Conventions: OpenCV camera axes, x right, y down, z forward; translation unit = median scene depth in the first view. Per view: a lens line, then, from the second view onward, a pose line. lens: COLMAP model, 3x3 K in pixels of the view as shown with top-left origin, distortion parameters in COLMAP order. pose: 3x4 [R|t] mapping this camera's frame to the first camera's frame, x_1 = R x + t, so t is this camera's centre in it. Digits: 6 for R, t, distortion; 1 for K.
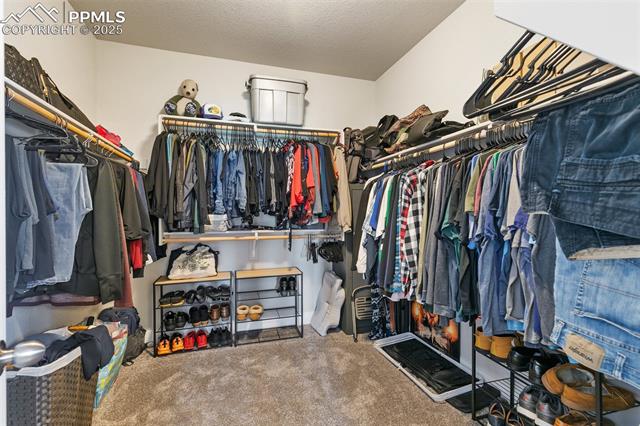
lens RADIAL K [[288.2, 0, 320.4], [0, 288.2, 215.3], [0, 0, 1]] dist [0.007274, -0.000013]
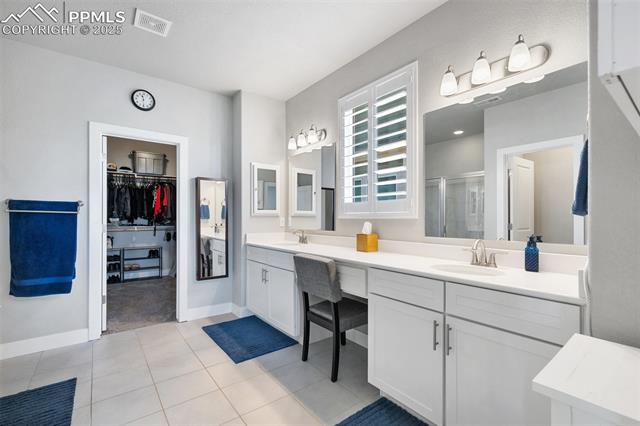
lens RADIAL K [[288.2, 0, 317.6], [0, 288.2, 215.5], [0, 0, 1]] dist [0.007274, -0.000013]
pose [[0.941420, 0.006551, 0.337172, 0.293370], [-0.004939, 0.999972, -0.005640, -0.017467], [-0.337199, 0.003645, 0.941426, -1.334918]]
